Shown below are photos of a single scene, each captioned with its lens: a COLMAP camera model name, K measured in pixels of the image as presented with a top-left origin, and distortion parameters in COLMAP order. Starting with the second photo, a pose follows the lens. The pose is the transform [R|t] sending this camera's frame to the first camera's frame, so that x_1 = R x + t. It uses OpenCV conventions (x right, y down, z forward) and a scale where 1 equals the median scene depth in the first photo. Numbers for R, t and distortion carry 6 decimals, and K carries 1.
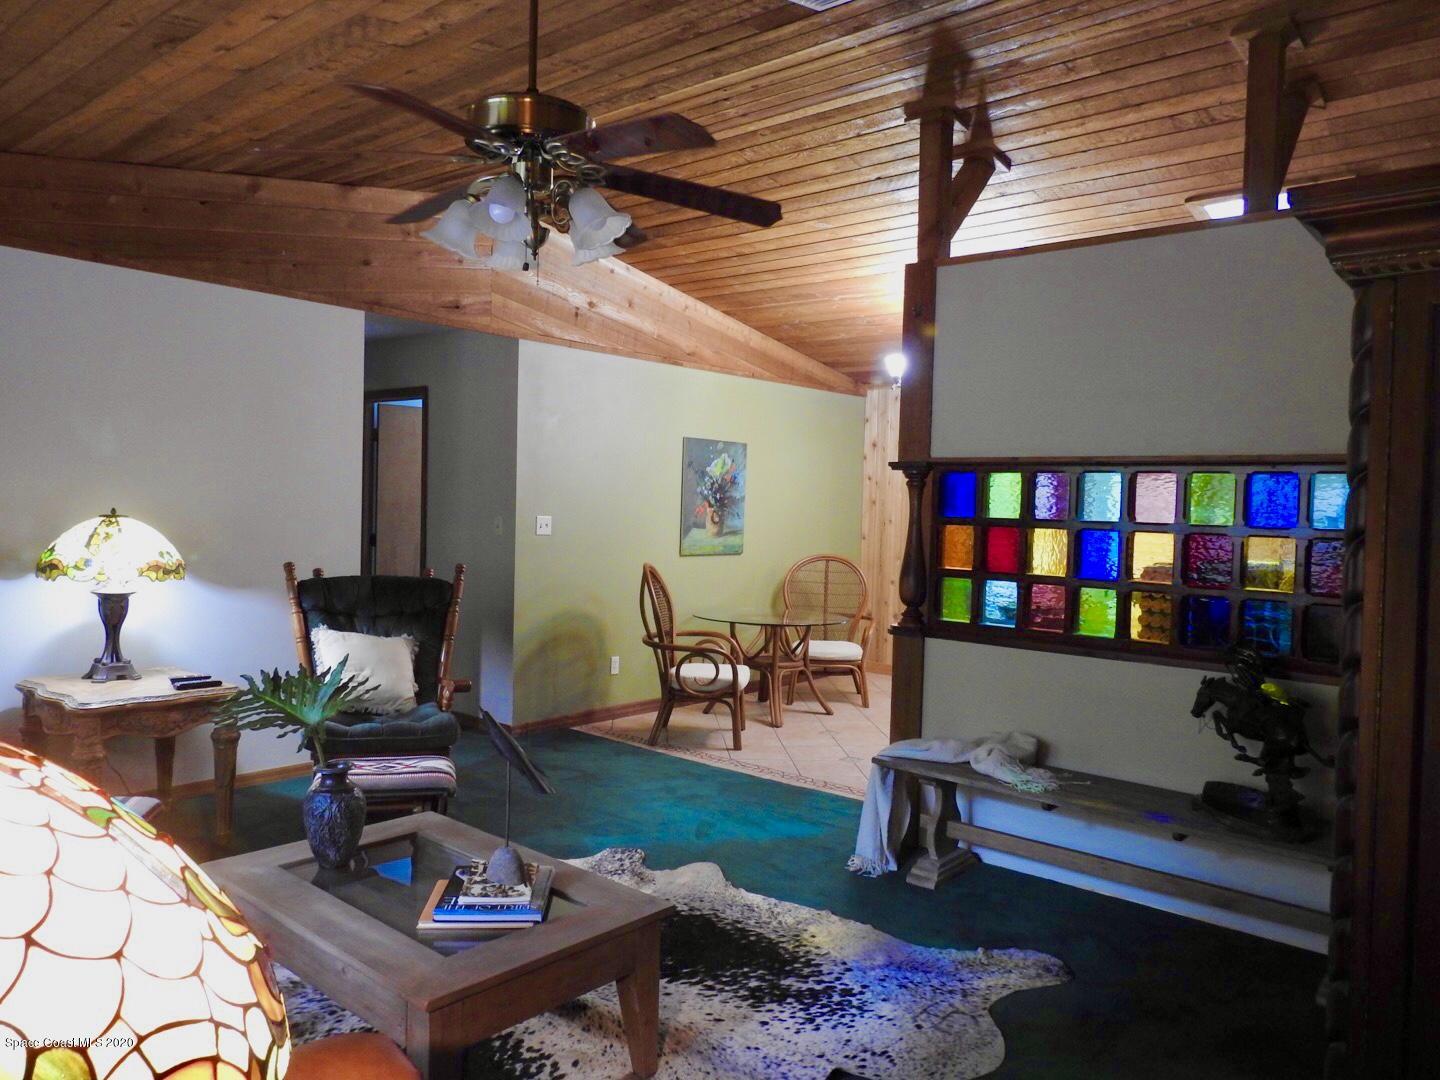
lens RADIAL K [[1031.8, 0, 715.7], [0, 1031.8, 543.9], [0, 0, 1]] dist [0.004431, -0.000837]
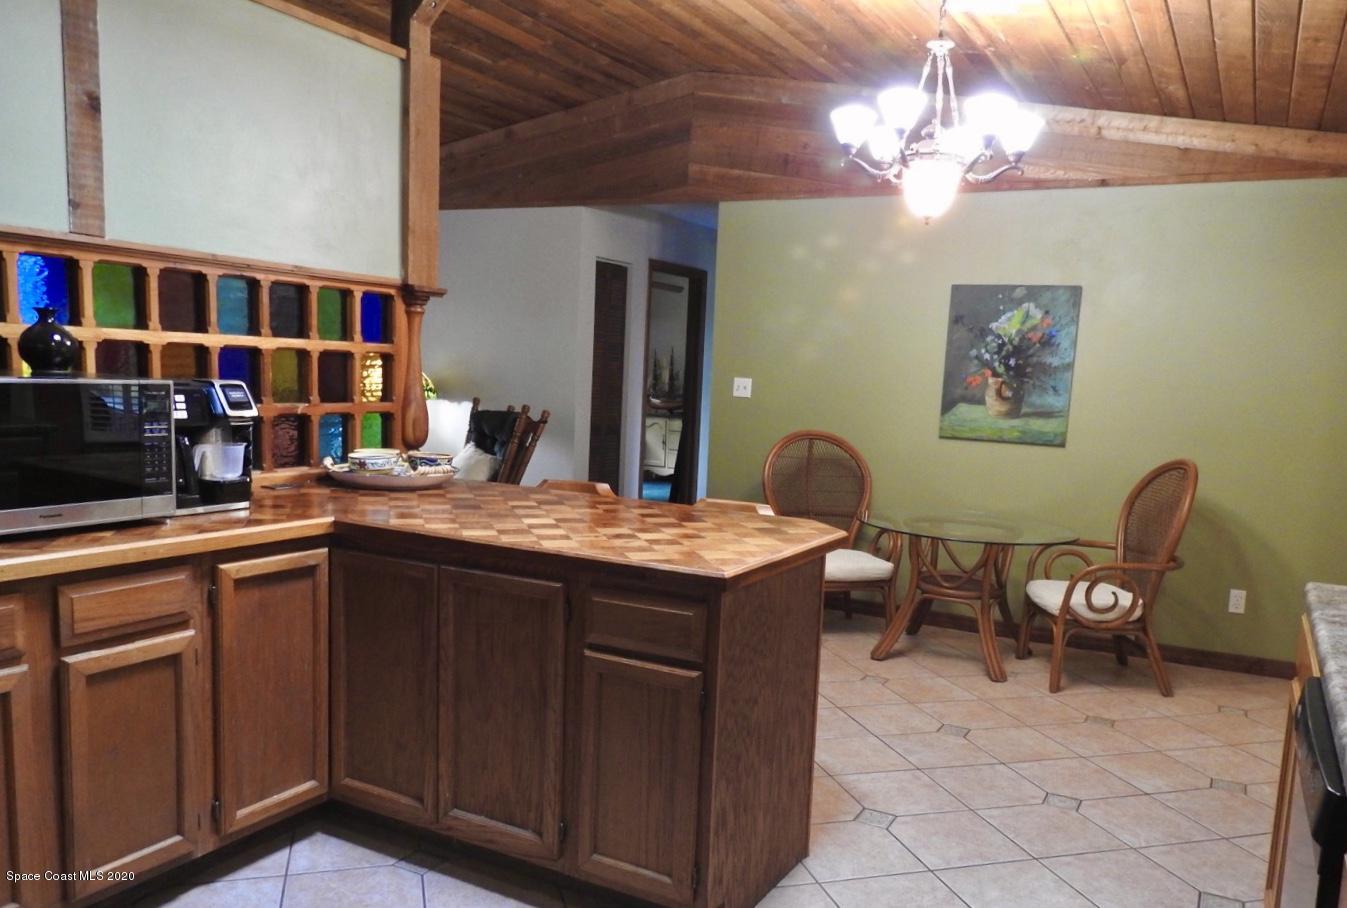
lens RADIAL K [[1057.0, 0, 679.0], [0, 1057.0, 513.3], [0, 0, 1]] dist [-0.006391, -0.002714]
pose [[0.217434, 0.126882, -0.967793, 1.091955], [-0.072817, 0.990861, 0.113546, -0.012422], [0.973355, 0.045783, 0.224686, 0.954811]]
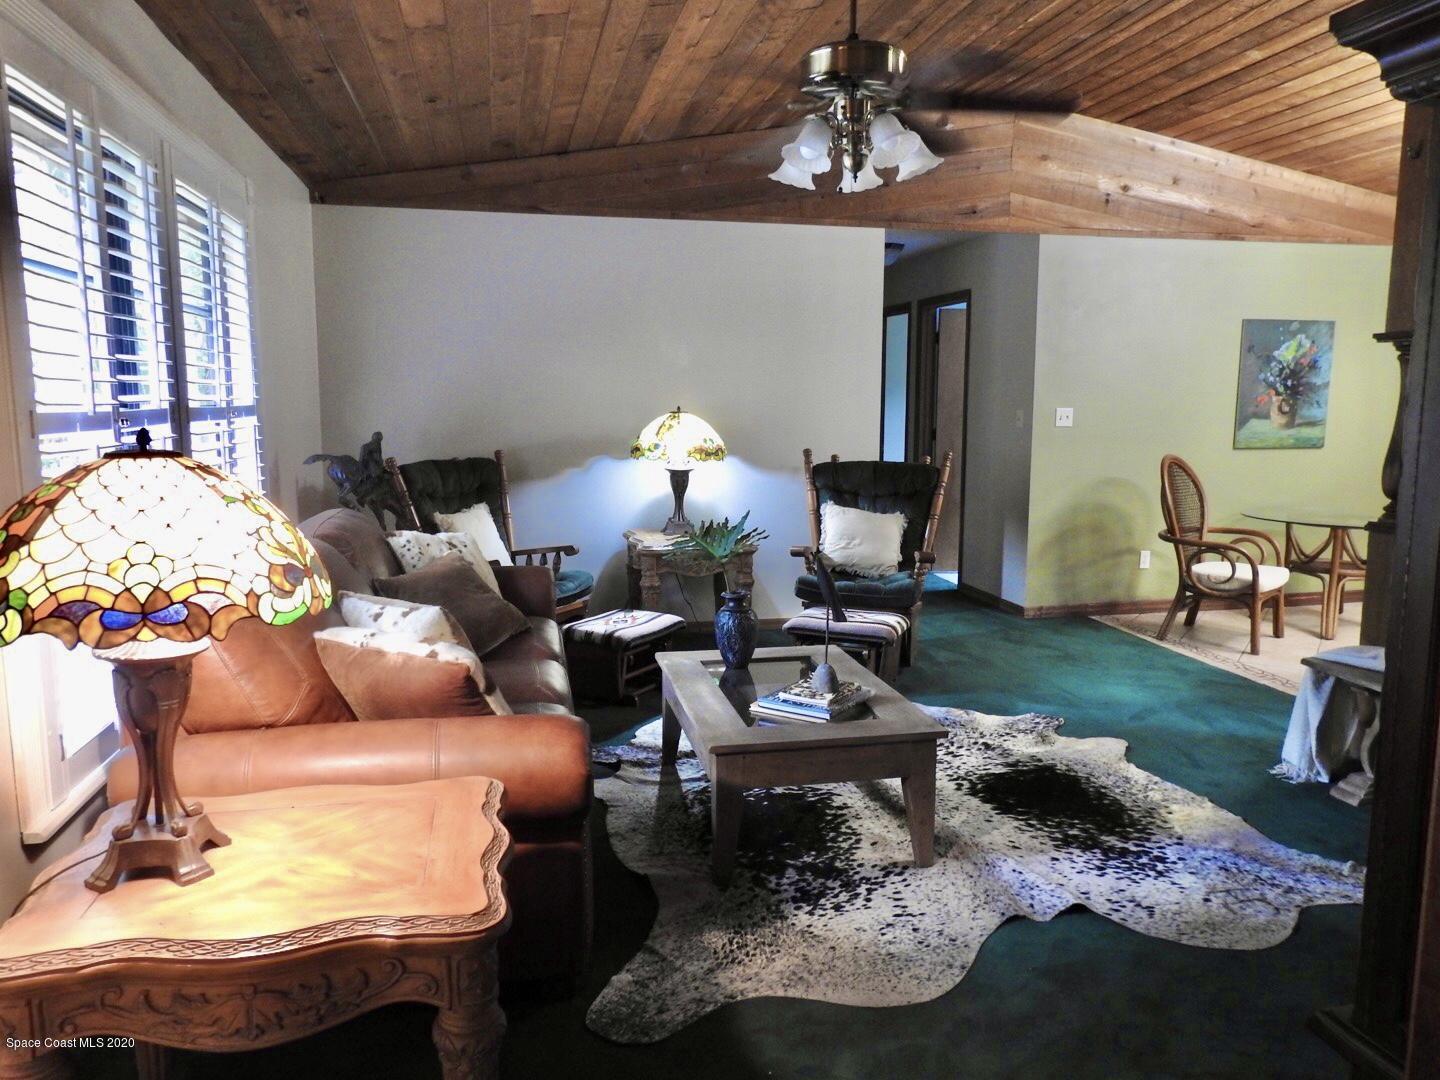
lens RADIAL K [[1031.8, 0, 723.8], [0, 1031.8, 544.1], [0, 0, 1]] dist [0.004431, -0.000837]
pose [[0.799966, 0.057557, -0.597279, 0.243149], [-0.001737, 0.995607, 0.093615, 0.016011], [0.600043, -0.073851, 0.796552, -0.038968]]
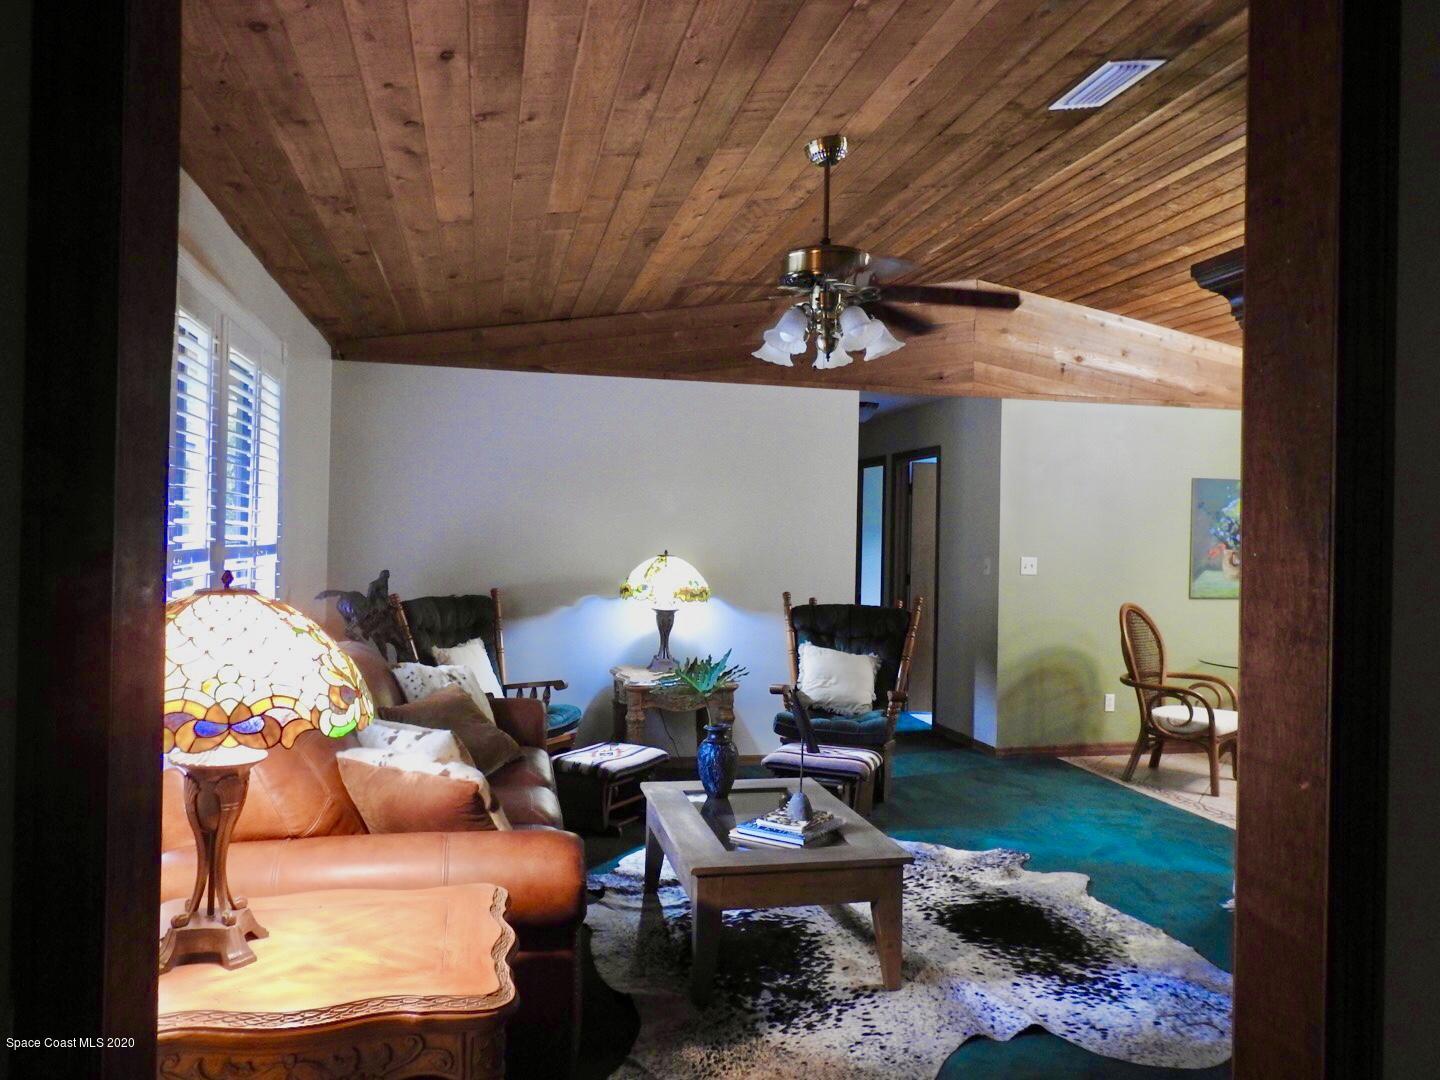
lens RADIAL K [[1031.8, 0, 721.1], [0, 1031.8, 546.7], [0, 0, 1]] dist [0.004431, -0.000837]
pose [[0.808412, -0.008436, -0.588557, 0.282208], [-0.018097, 0.999068, -0.039177, 0.013486], [0.588339, 0.042322, 0.807506, -0.094469]]
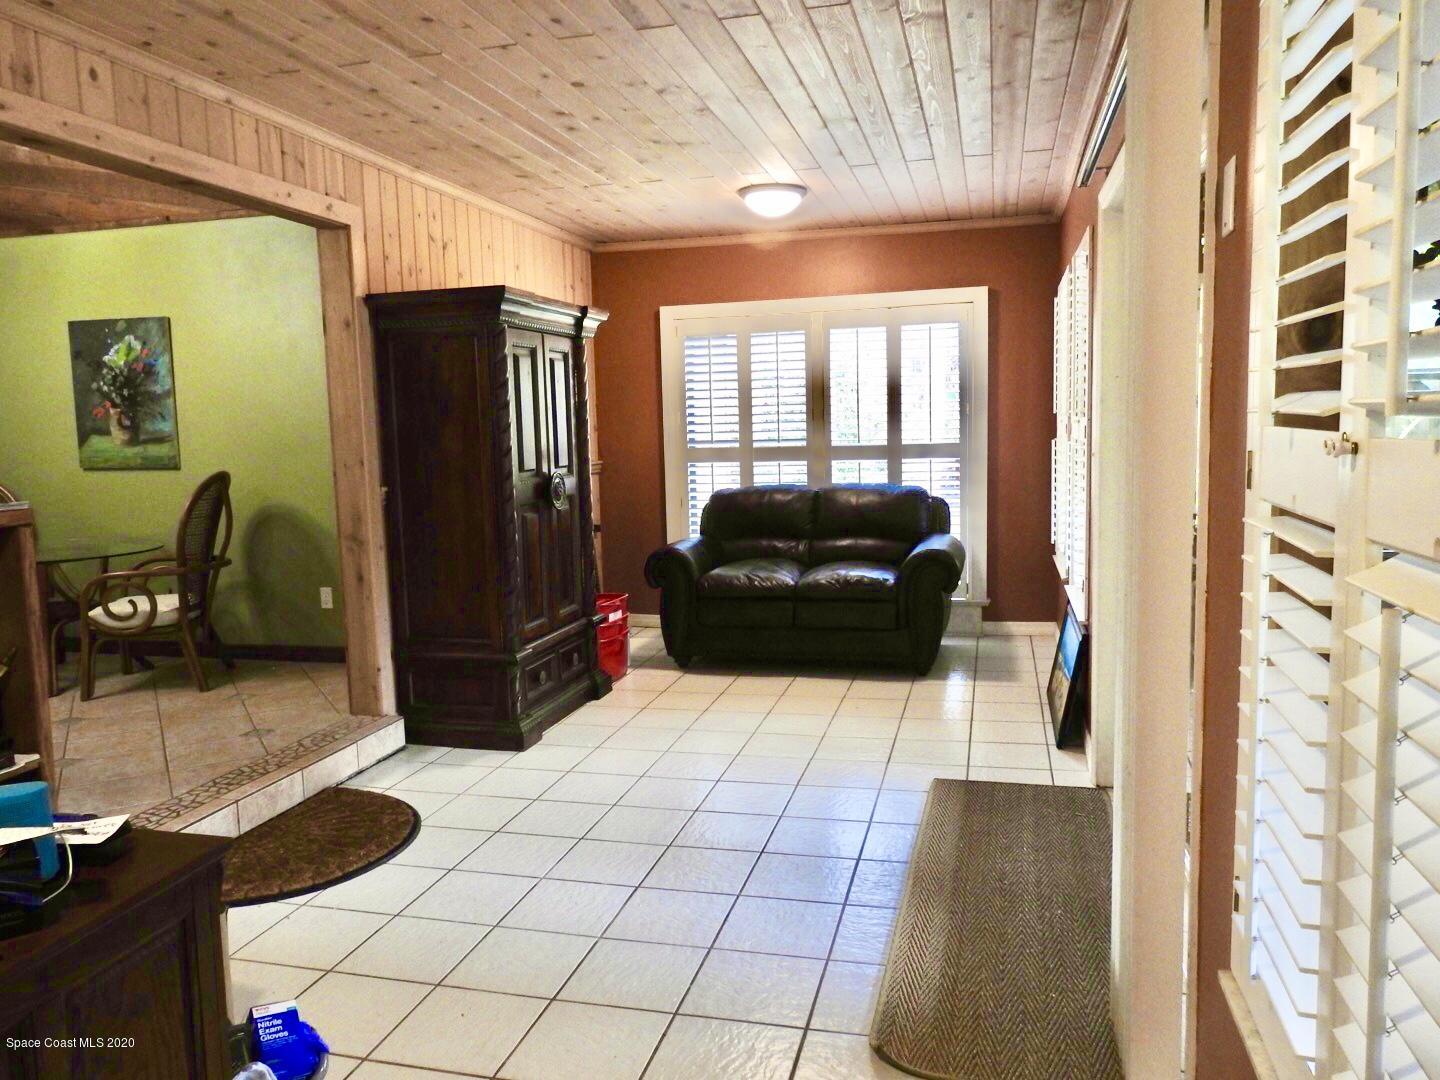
lens RADIAL K [[1031.8, 0, 726.1], [0, 1031.8, 542.3], [0, 0, 1]] dist [0.004431, -0.000837]
pose [[0.452155, 0.072762, -0.888967, 1.415013], [-0.005605, 0.996879, 0.078744, 0.002756], [0.891922, -0.030622, 0.451152, 1.654305]]
